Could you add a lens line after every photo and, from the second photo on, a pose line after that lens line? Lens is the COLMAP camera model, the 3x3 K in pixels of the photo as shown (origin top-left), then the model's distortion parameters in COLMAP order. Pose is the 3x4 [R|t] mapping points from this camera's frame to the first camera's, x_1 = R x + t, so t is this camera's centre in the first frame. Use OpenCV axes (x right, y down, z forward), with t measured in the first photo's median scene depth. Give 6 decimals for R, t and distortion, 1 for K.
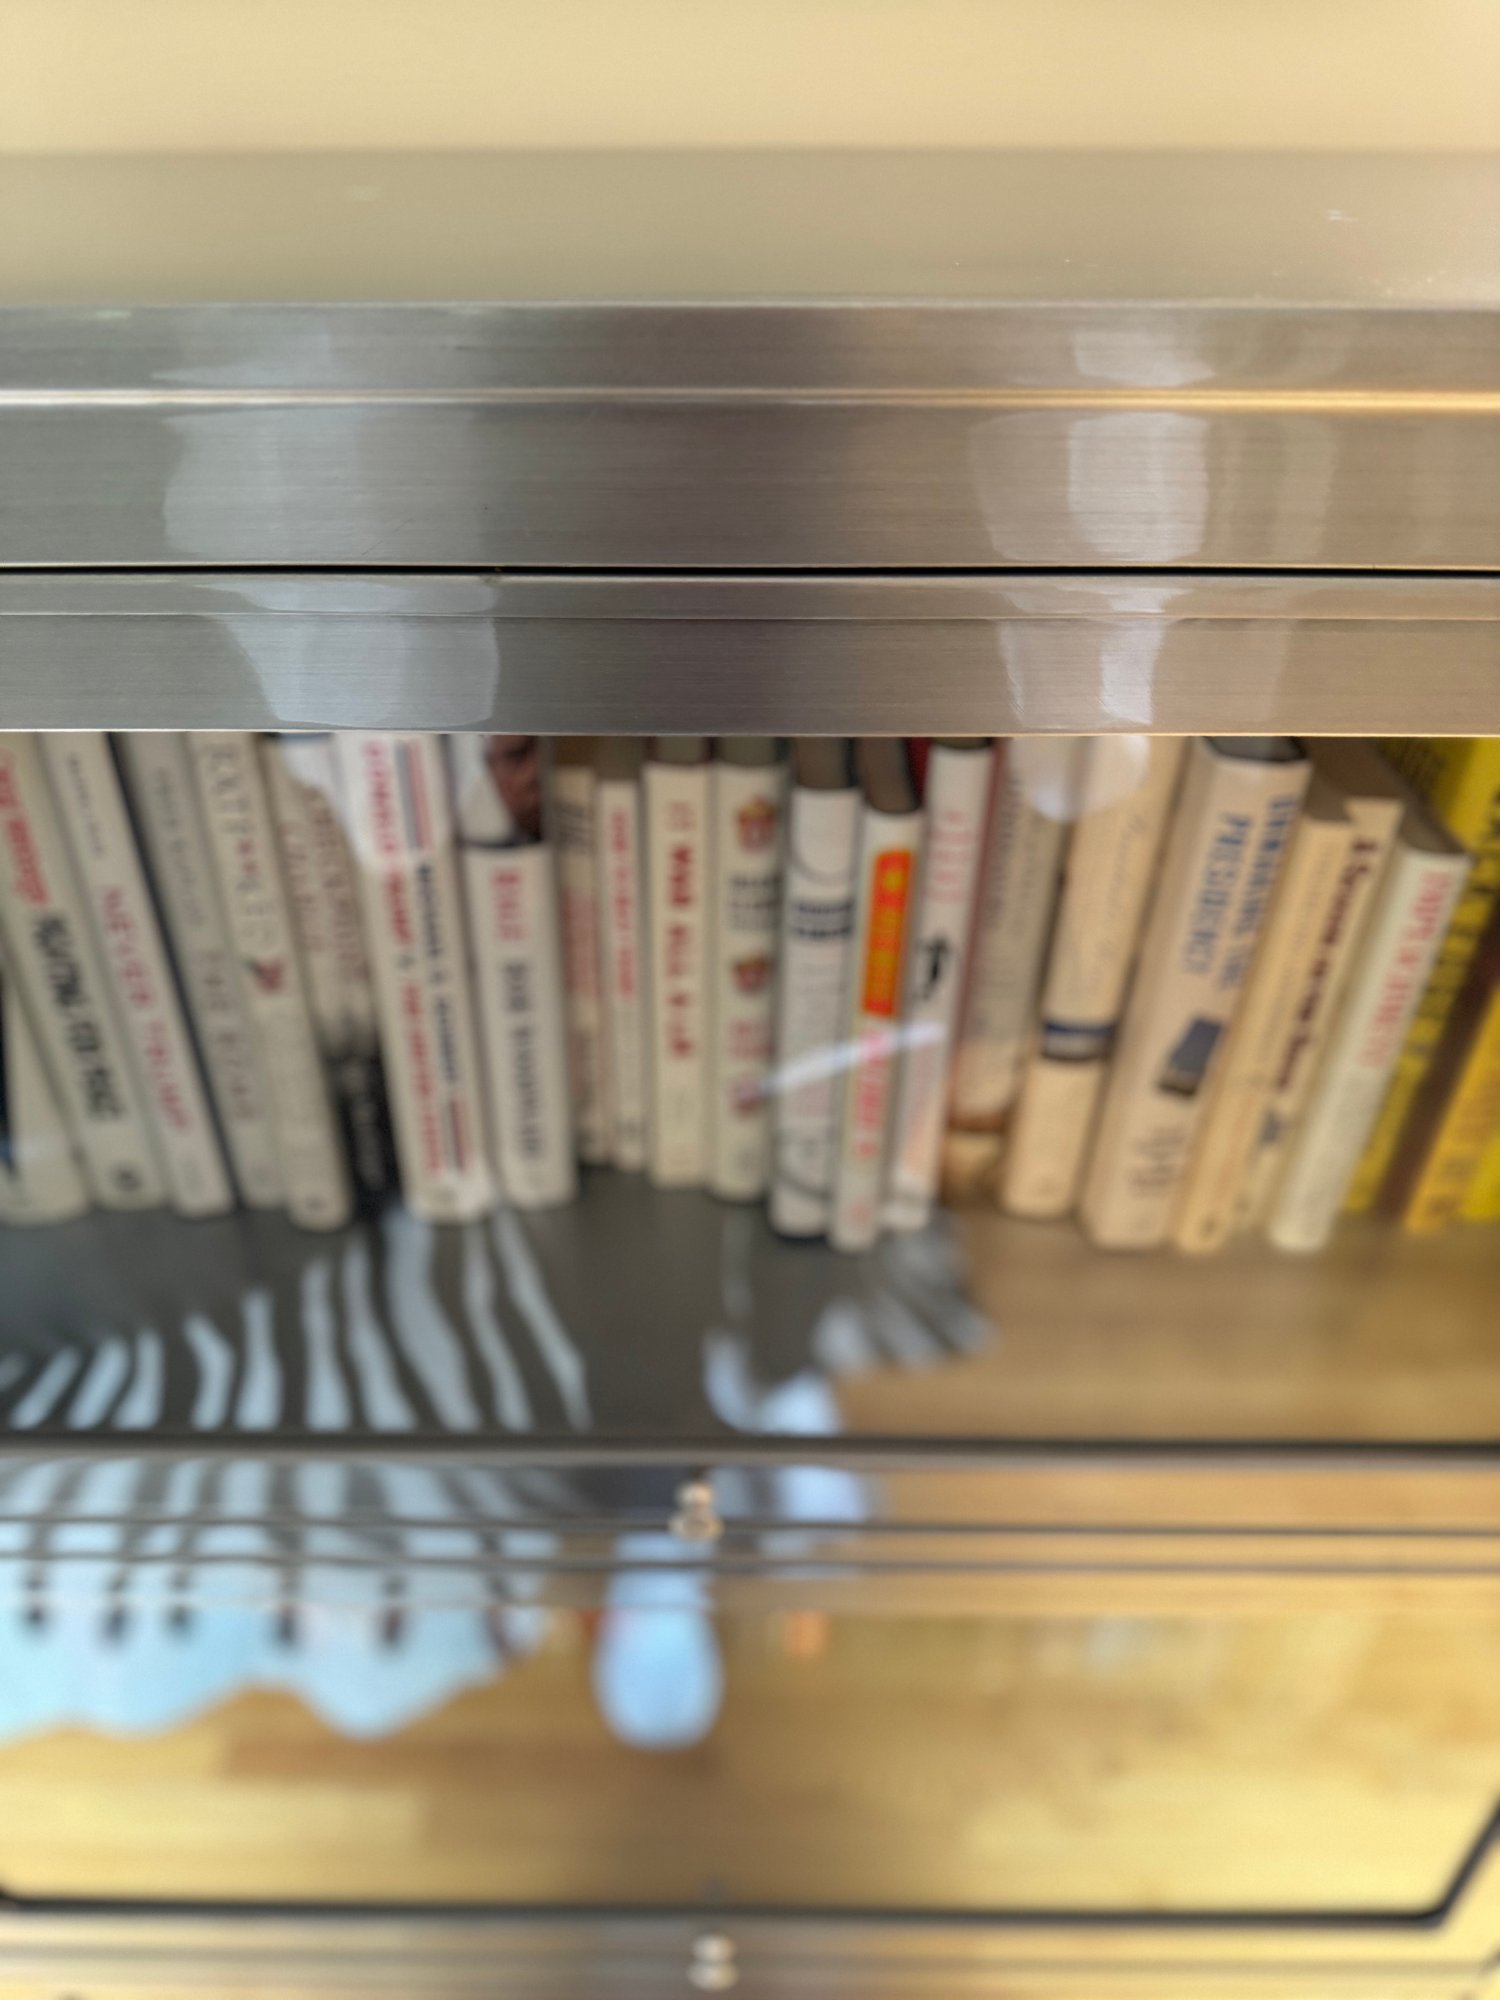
lens RADIAL K [[1396.4, 0, 752.6], [0, 1396.4, 959.6], [0, 0, 1]] dist [0.078241, -0.154985]
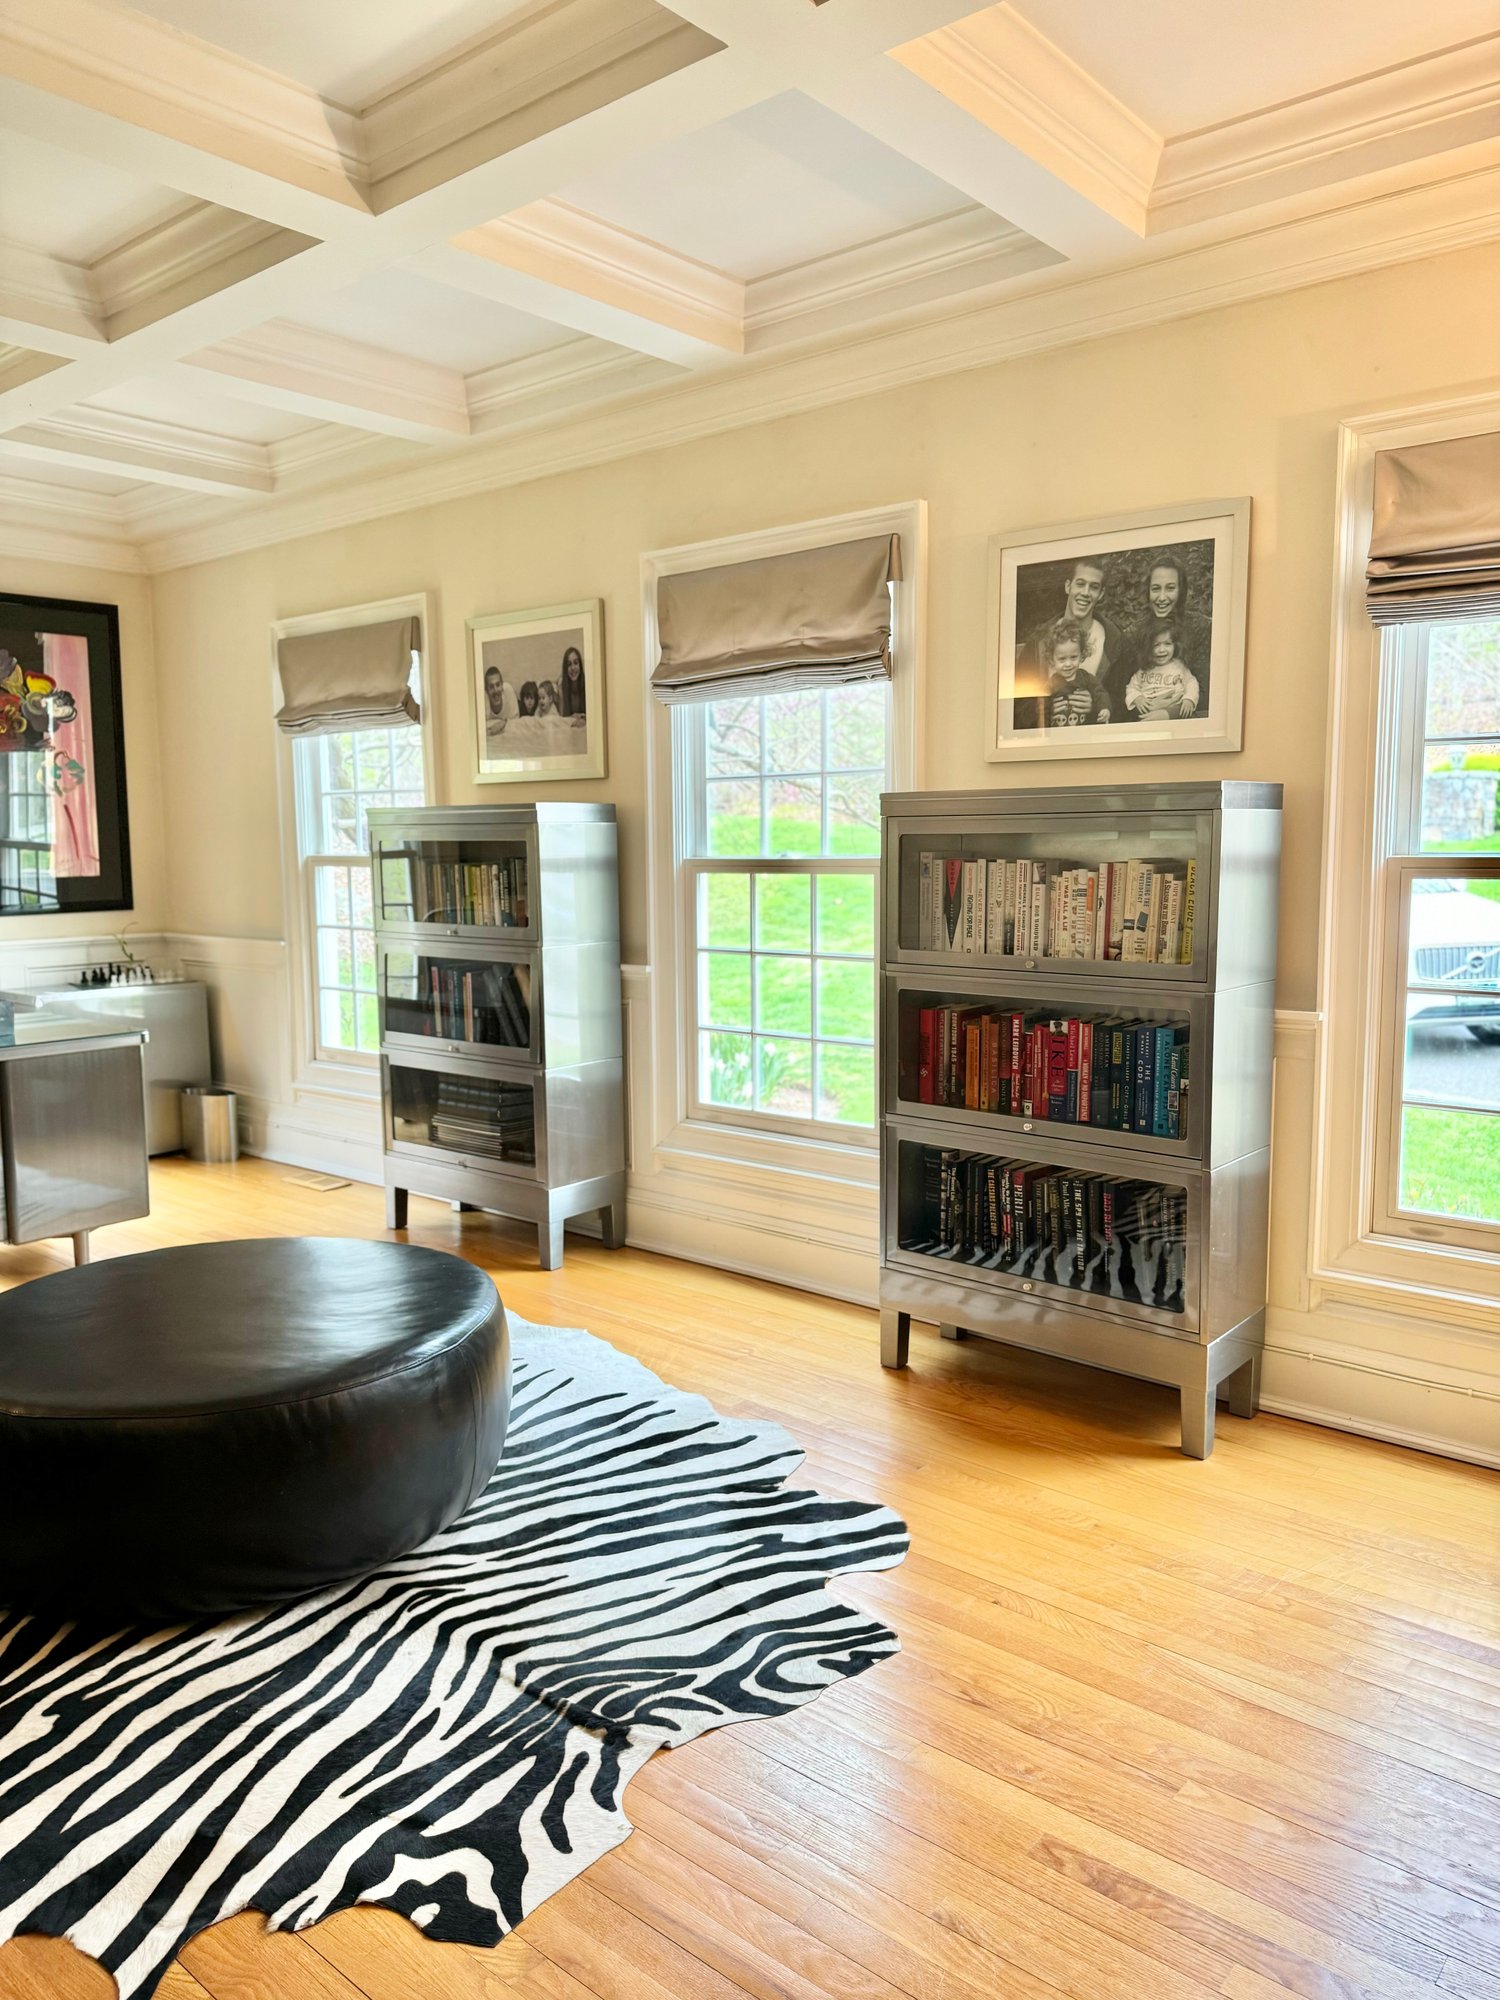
lens RADIAL K [[1416.6, 0, 749.0], [0, 1416.6, 1004.9], [0, 0, 1]] dist [0.172890, -0.367291]
pose [[0.768248, 0.071728, -0.636122, 2.714206], [-0.353895, 0.875635, -0.328666, 2.740799], [0.533436, 0.477617, 0.698089, -3.588691]]
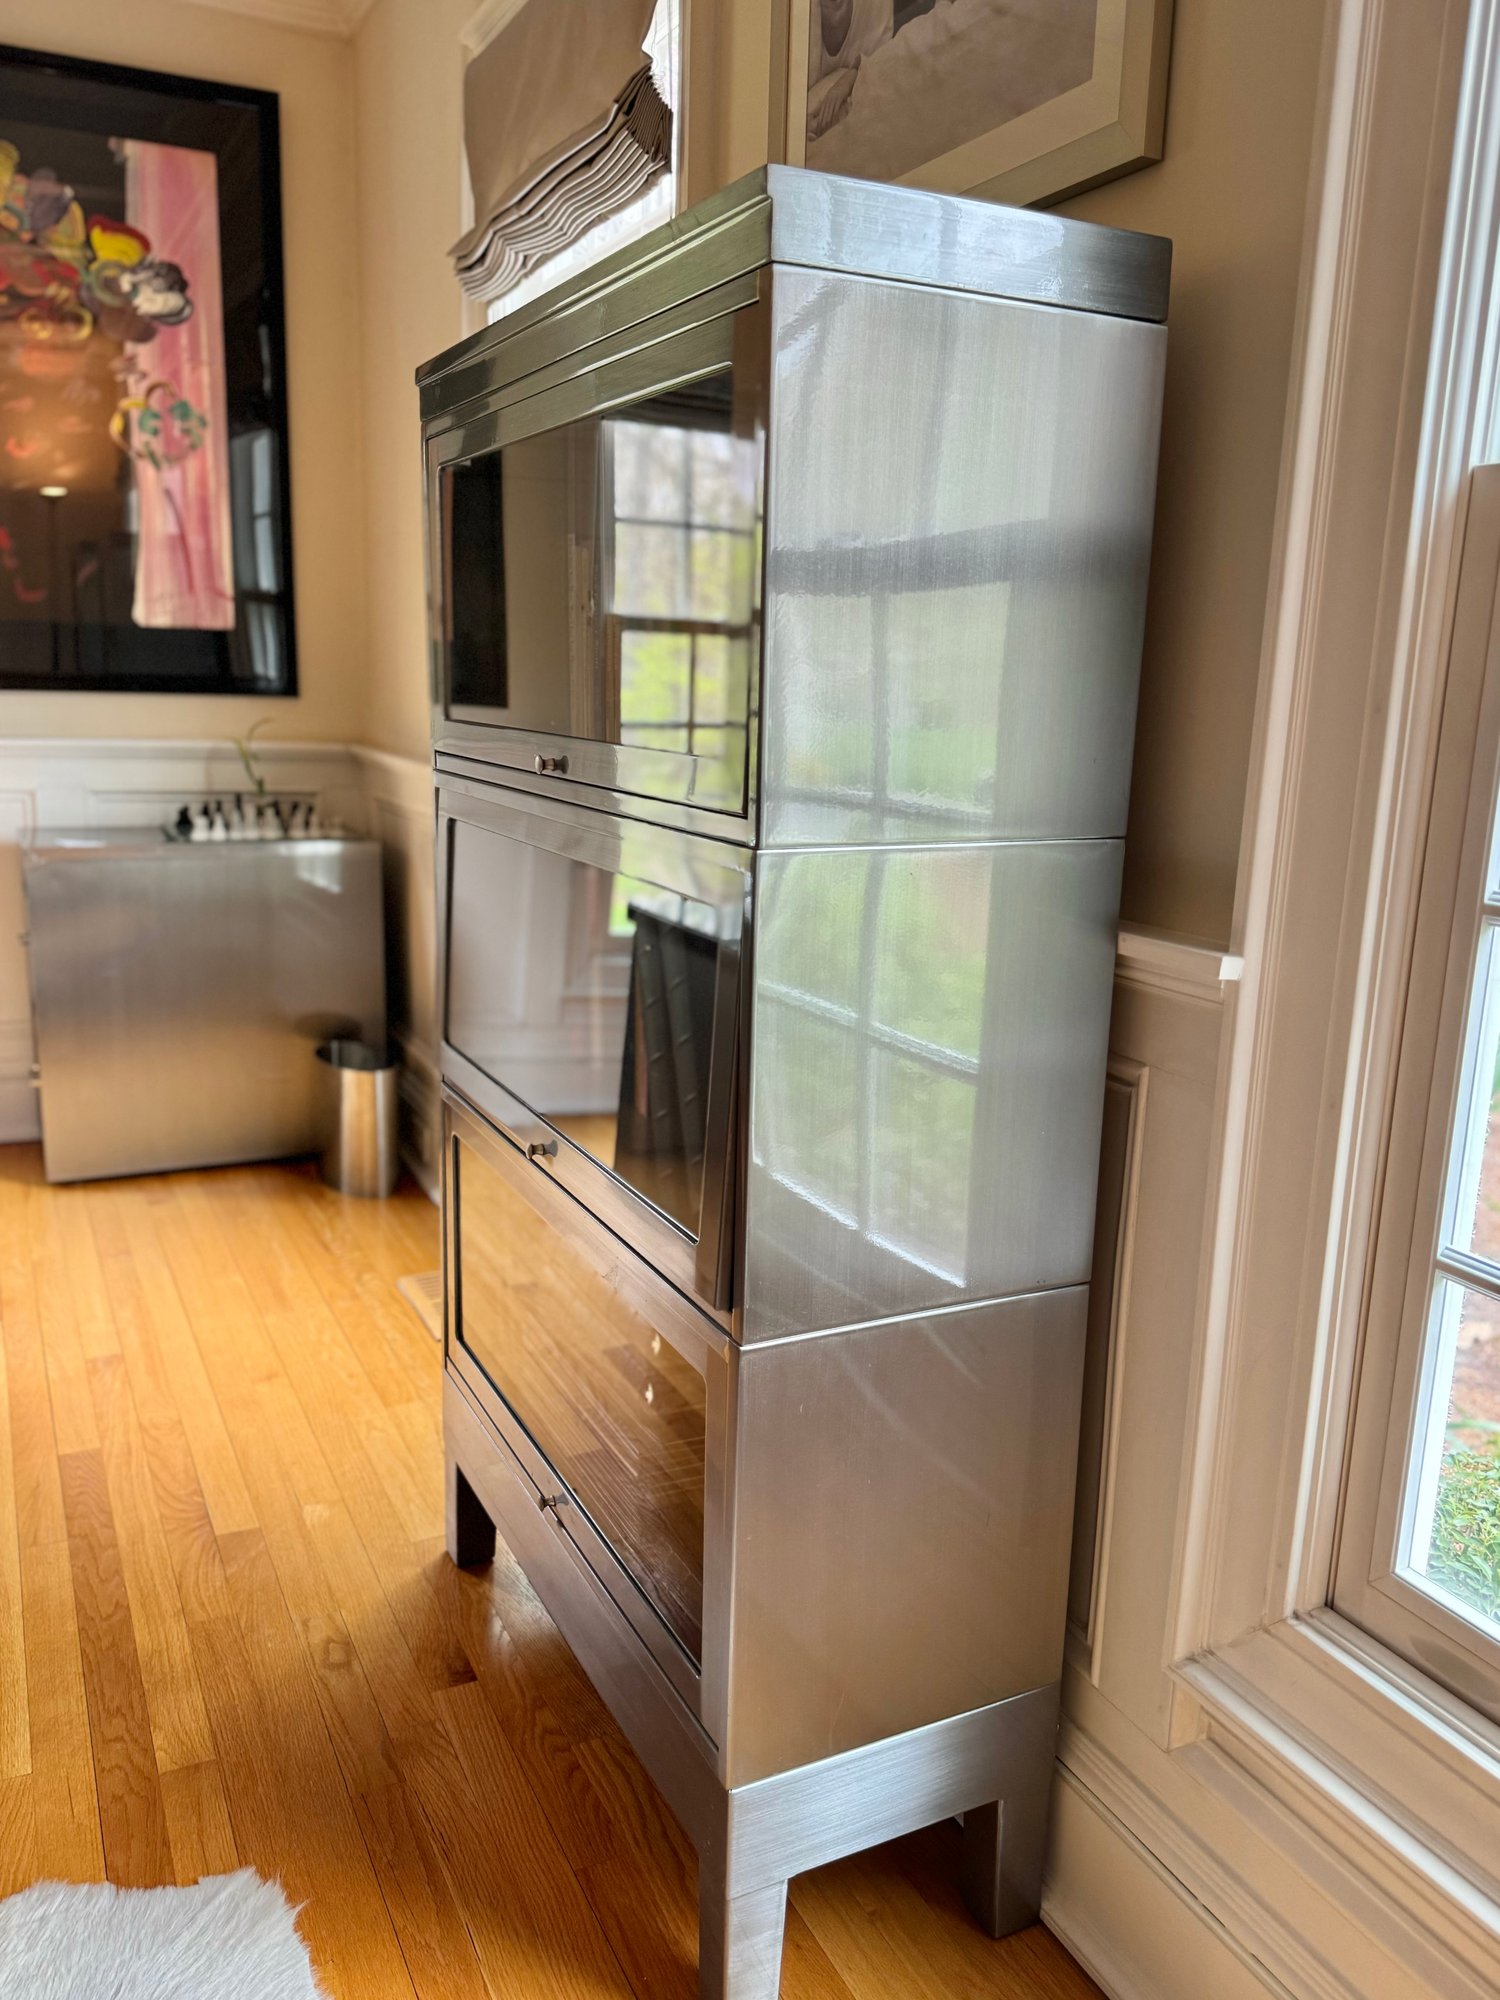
lens RADIAL K [[1547.8, 0, 749.5], [0, 1547.8, 1005.7], [0, 0, 1]] dist [0.085143, -0.122486]
pose [[0.449471, 0.205389, -0.869362, -1.240392], [-0.526476, 0.847131, -0.072058, 0.694839], [0.721664, 0.490087, 0.488893, 0.090043]]
